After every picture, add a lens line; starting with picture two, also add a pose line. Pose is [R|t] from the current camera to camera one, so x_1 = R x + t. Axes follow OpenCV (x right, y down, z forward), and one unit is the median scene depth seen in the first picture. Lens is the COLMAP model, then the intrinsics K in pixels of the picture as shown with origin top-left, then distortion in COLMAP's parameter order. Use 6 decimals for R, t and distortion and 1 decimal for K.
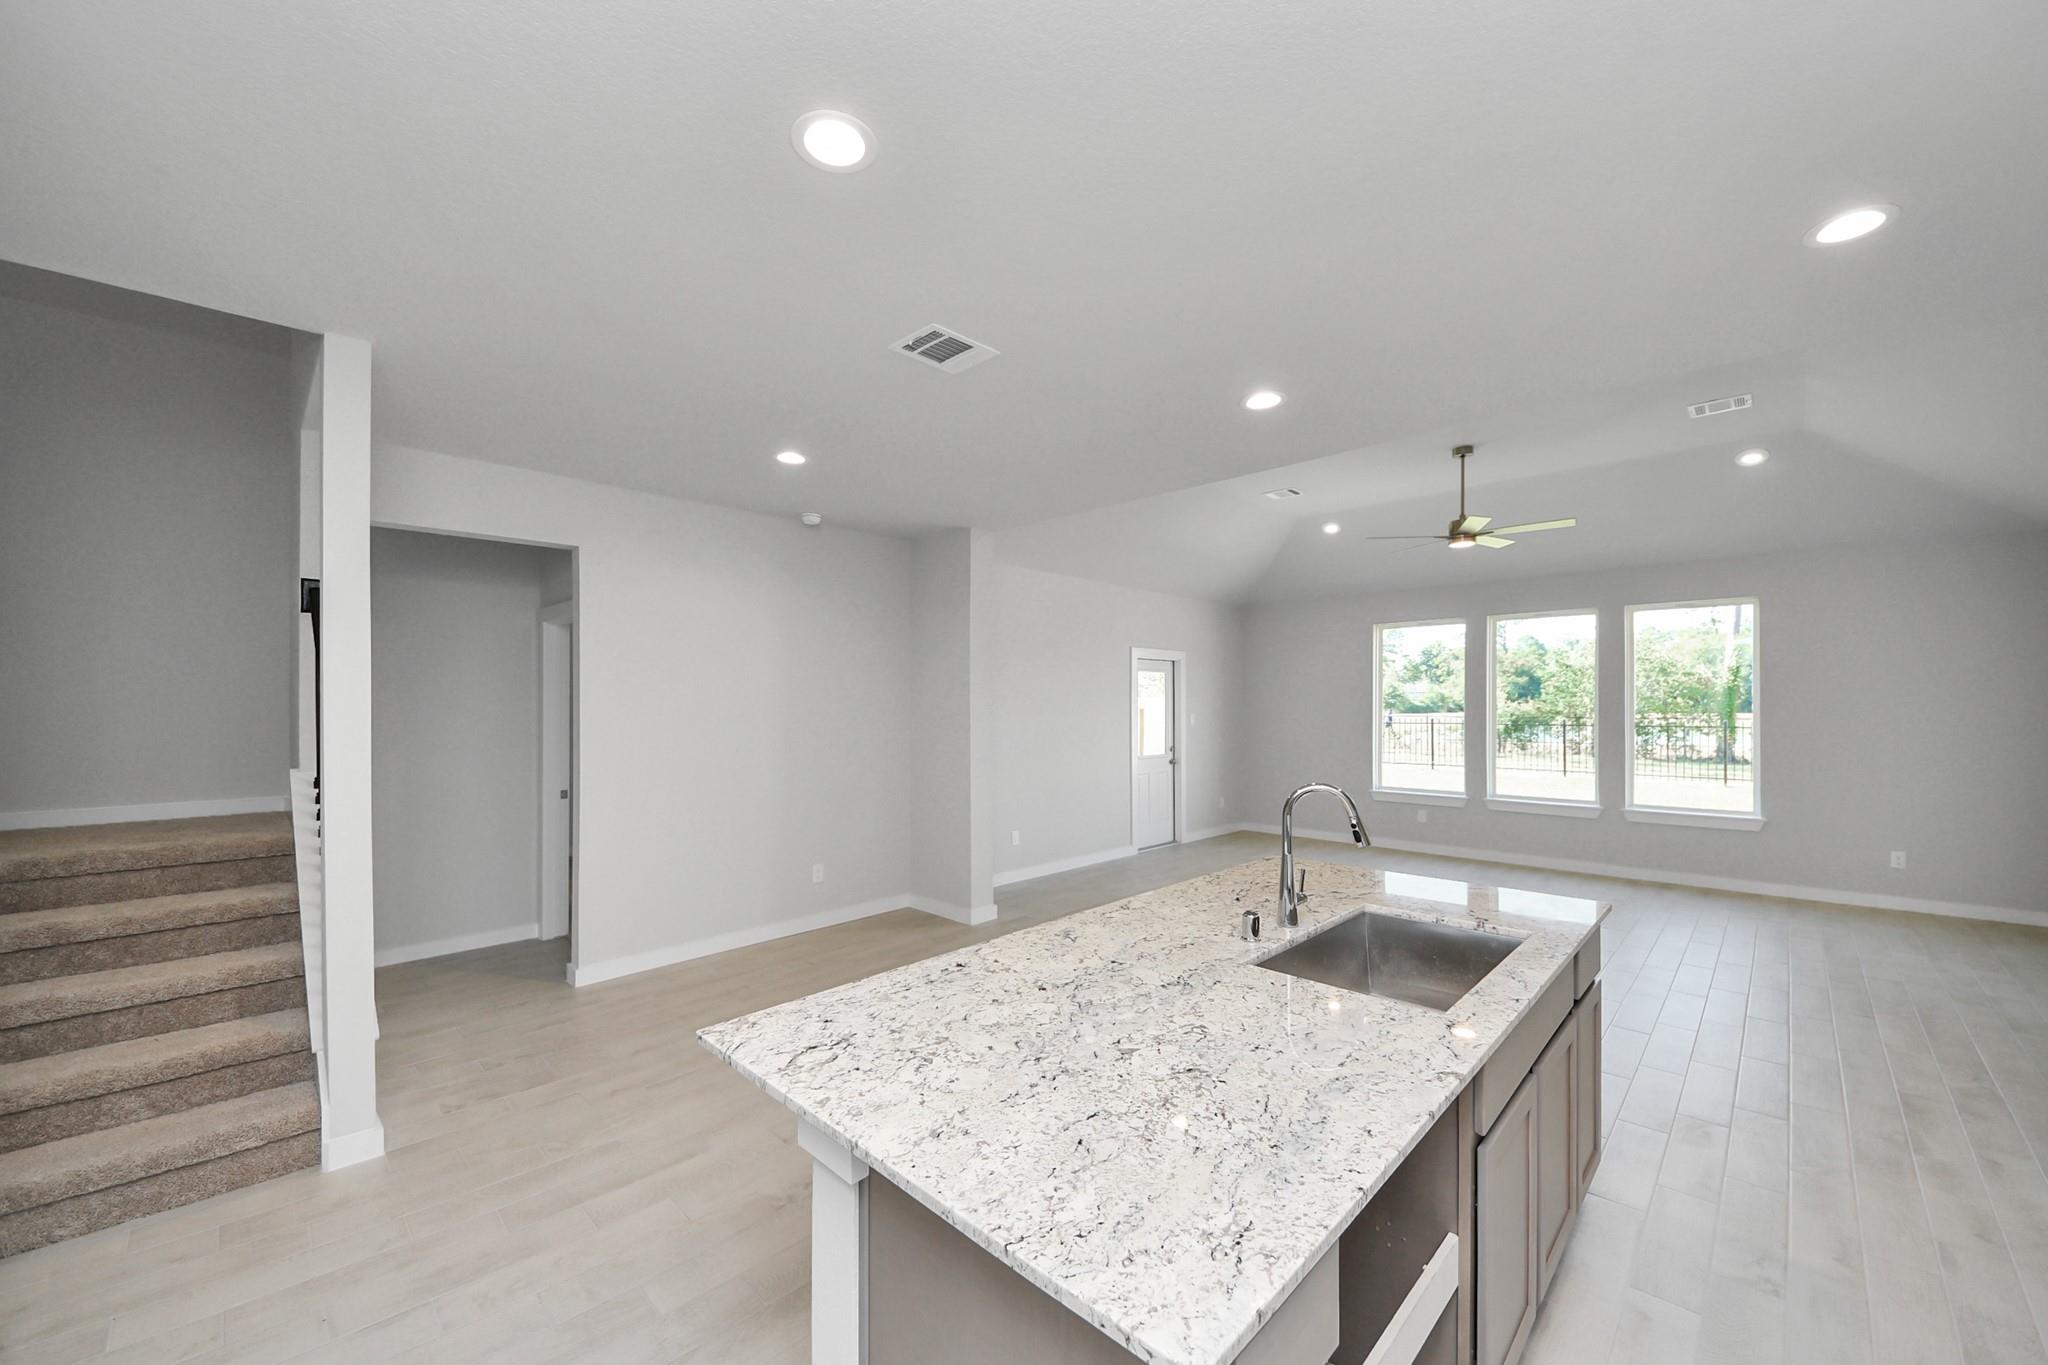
lens RADIAL K [[765.3, 0, 1013.1], [0, 765.3, 707.2], [0, 0, 1]] dist [0.000639, -0.000040]
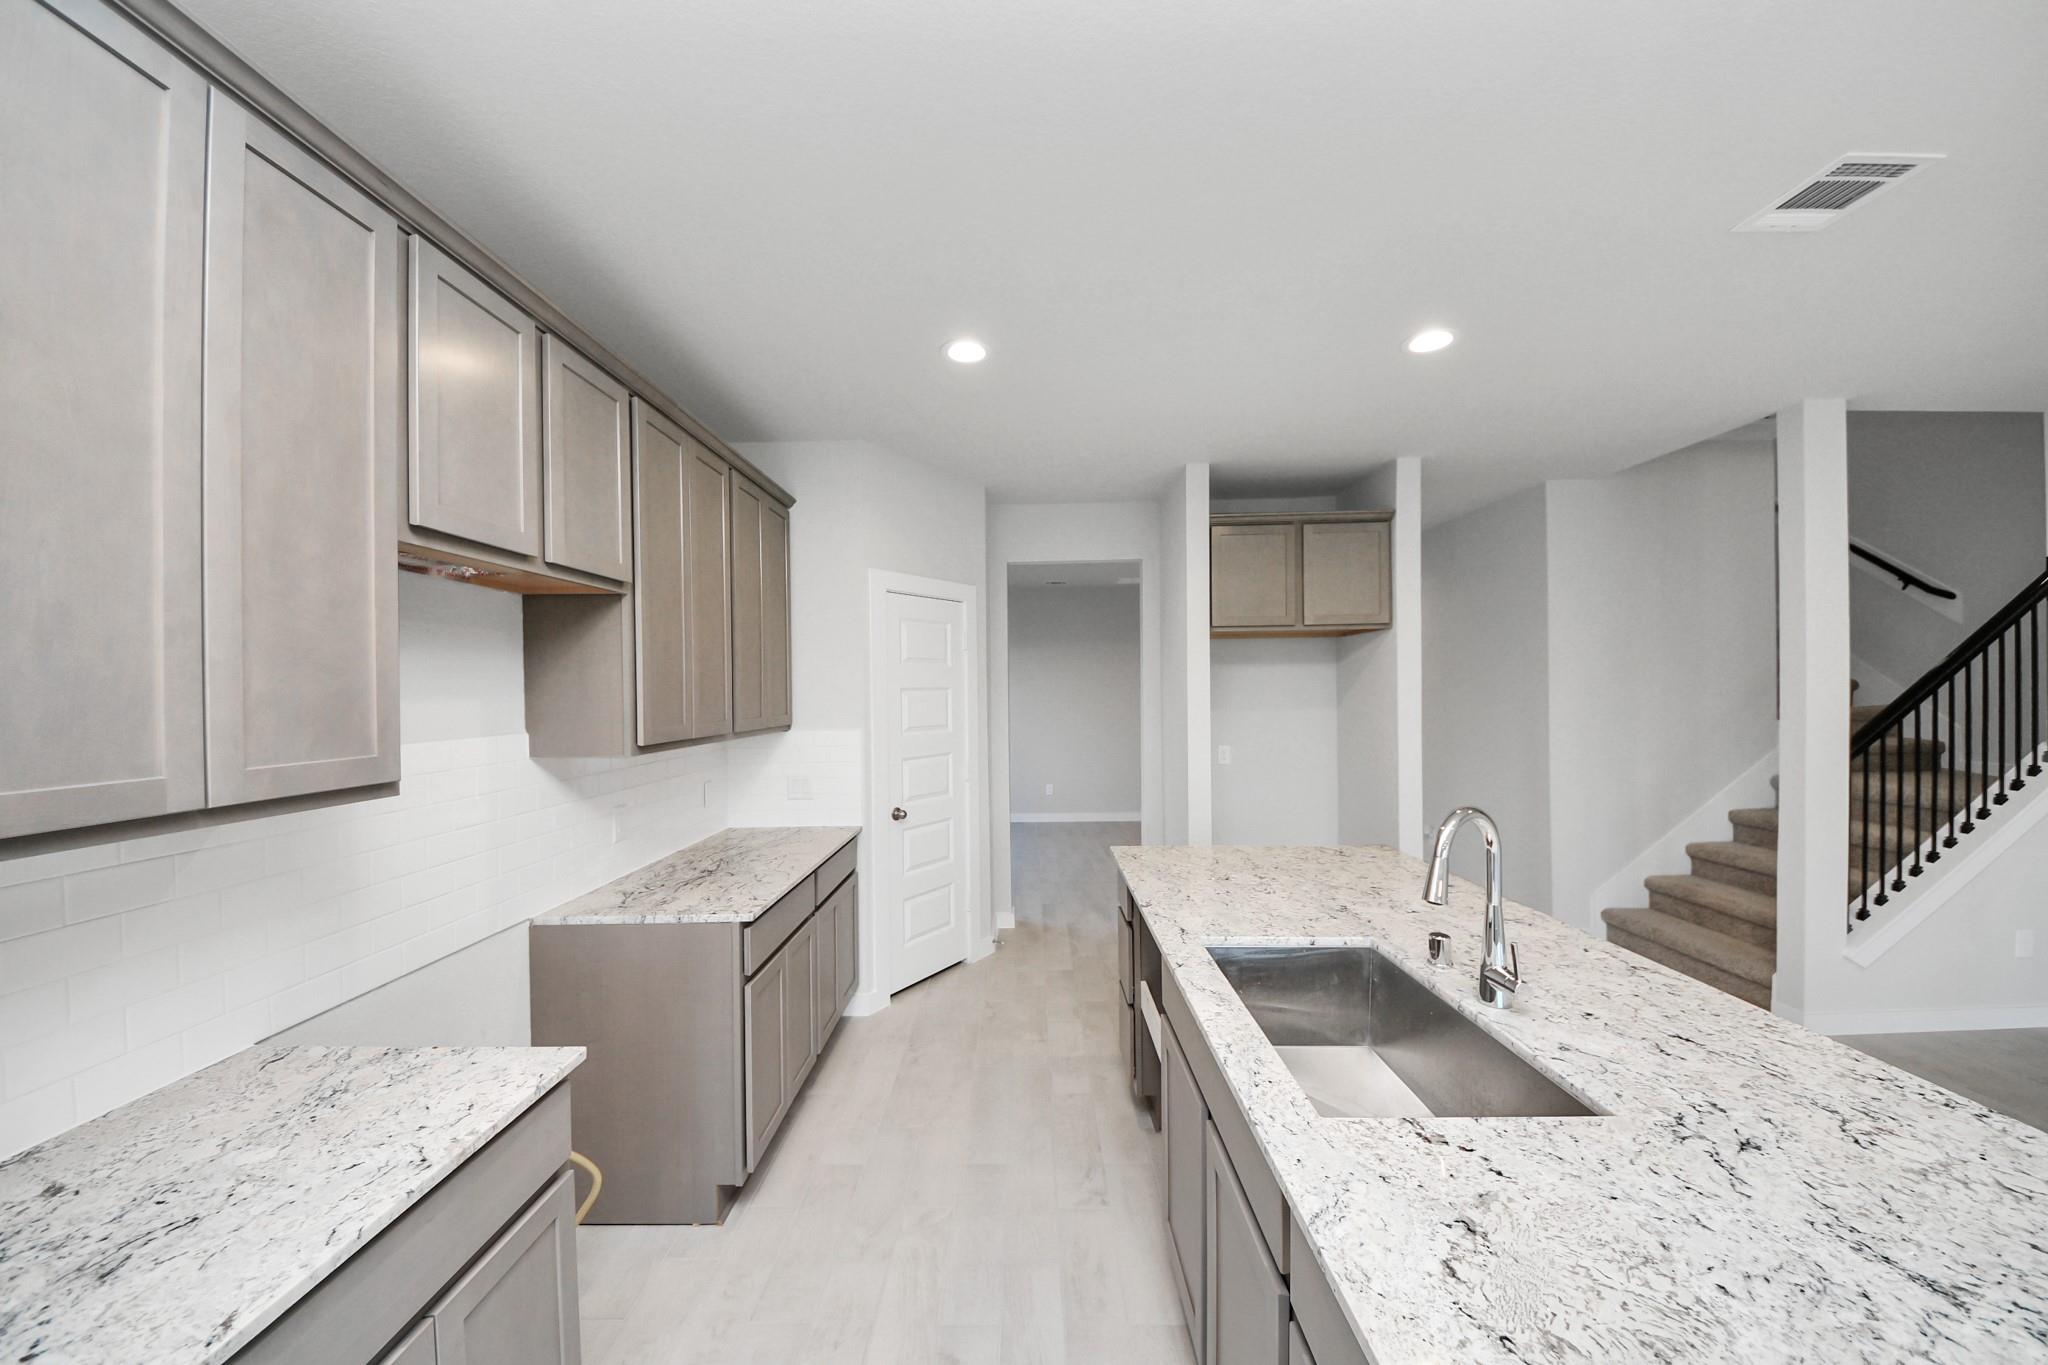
lens RADIAL K [[736.0, 0, 1012.2], [0, 736.0, 689.9], [0, 0, 1]] dist [0.010398, -0.000139]
pose [[-0.717045, 0.012129, -0.696921, 1.257870], [0.011434, 0.999919, 0.005637, -0.020550], [0.696933, -0.003927, -0.717126, 1.277401]]
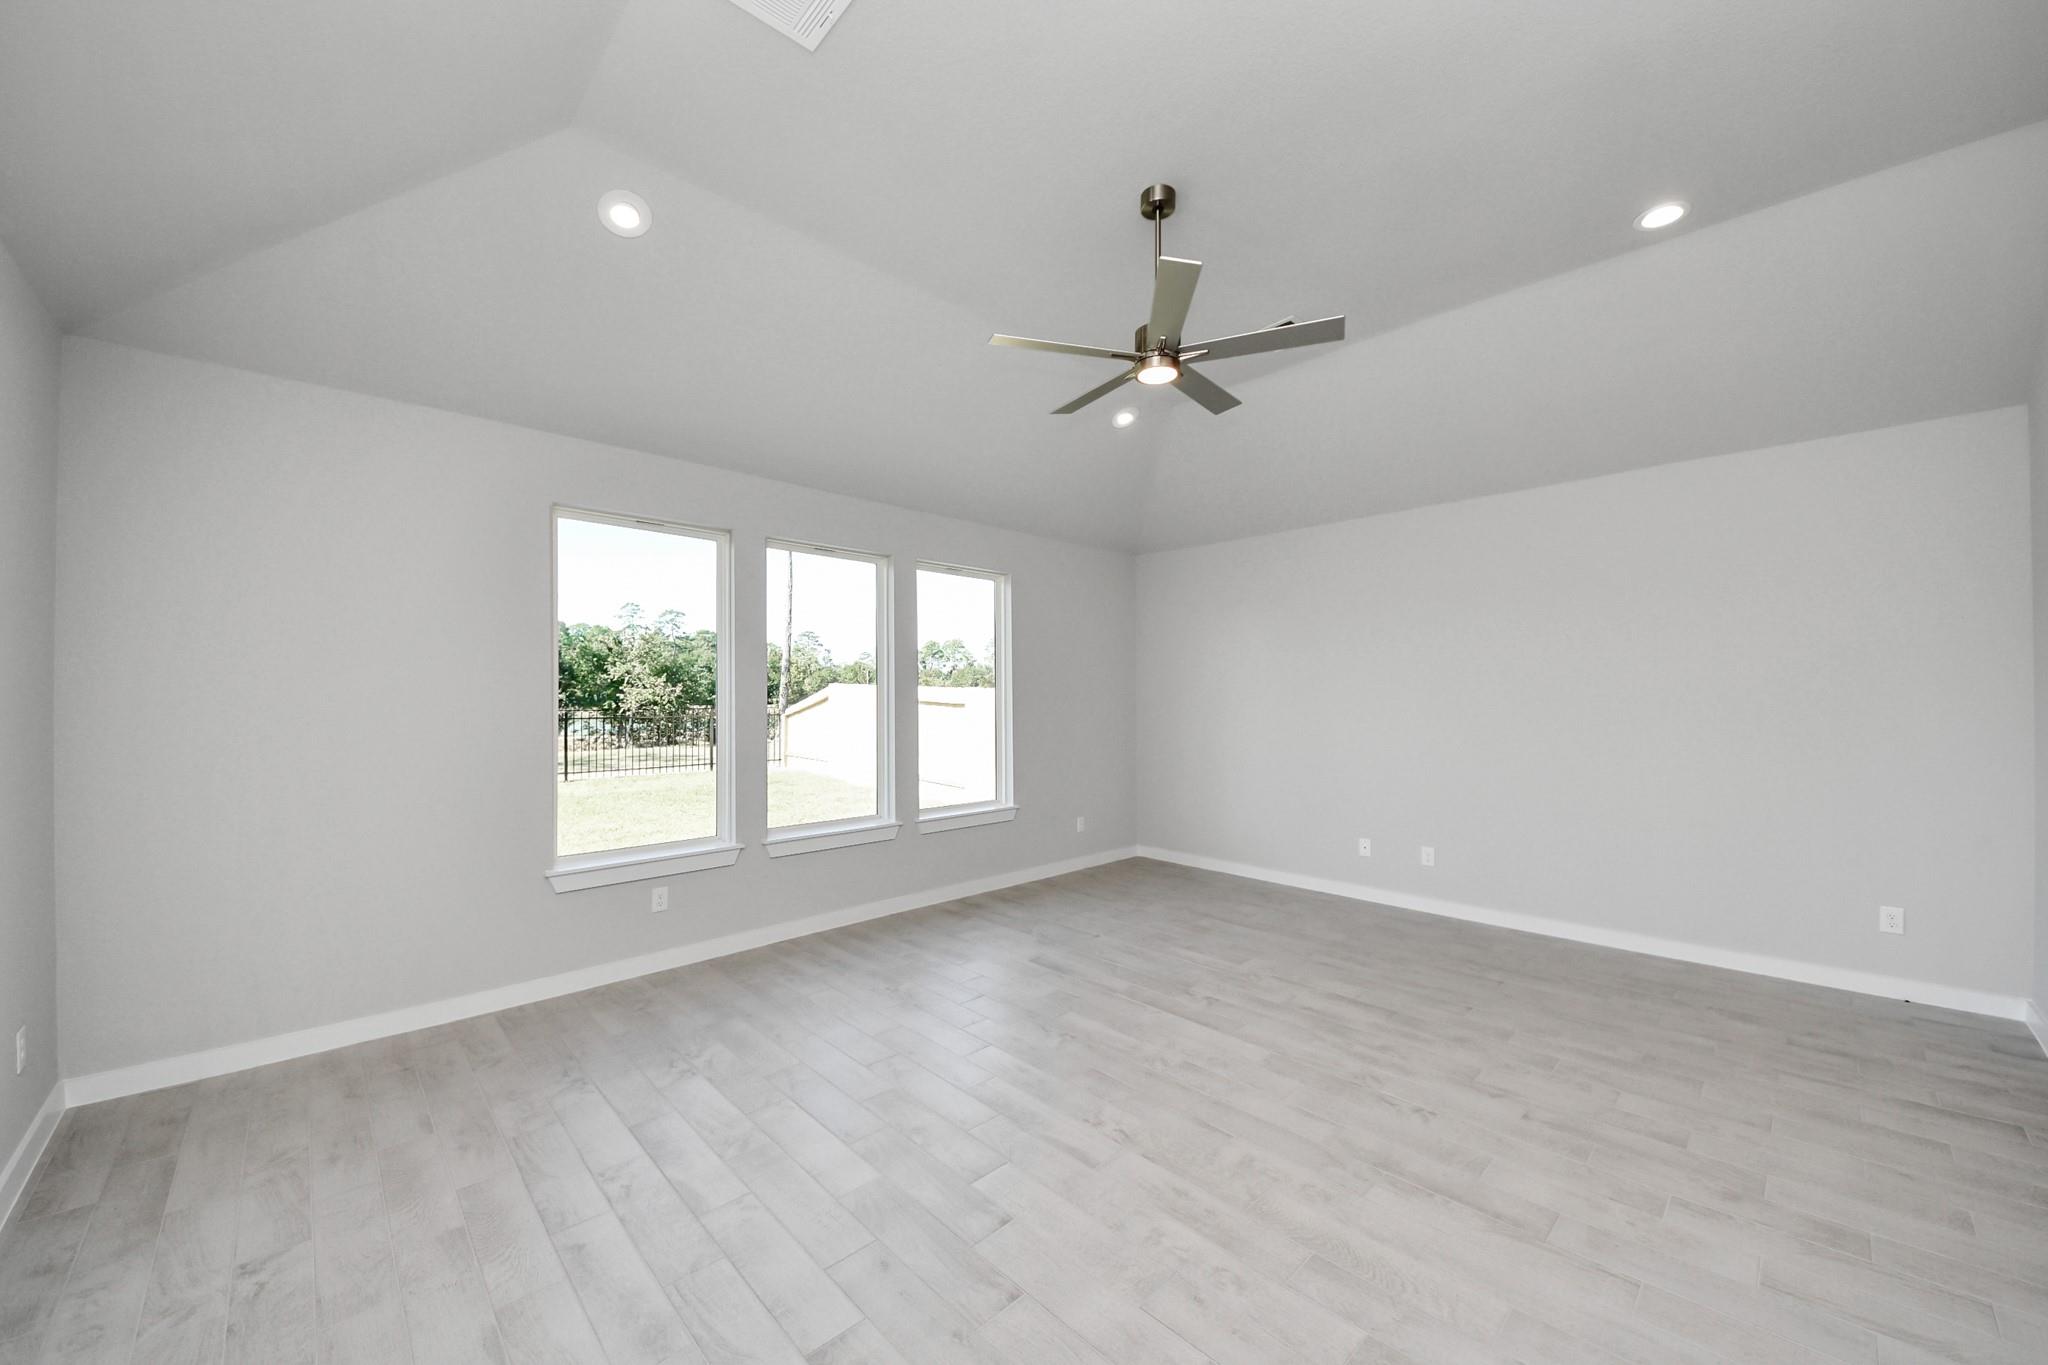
lens RADIAL K [[742.8, 0, 1014.3], [0, 742.8, 694.6], [0, 0, 1]] dist [0.022261, -0.000135]
pose [[0.031803, 0.001066, 0.999494, 0.155036], [0.003410, 0.999993, -0.001175, 0.027597], [-0.999488, 0.003445, 0.031799, 3.059863]]
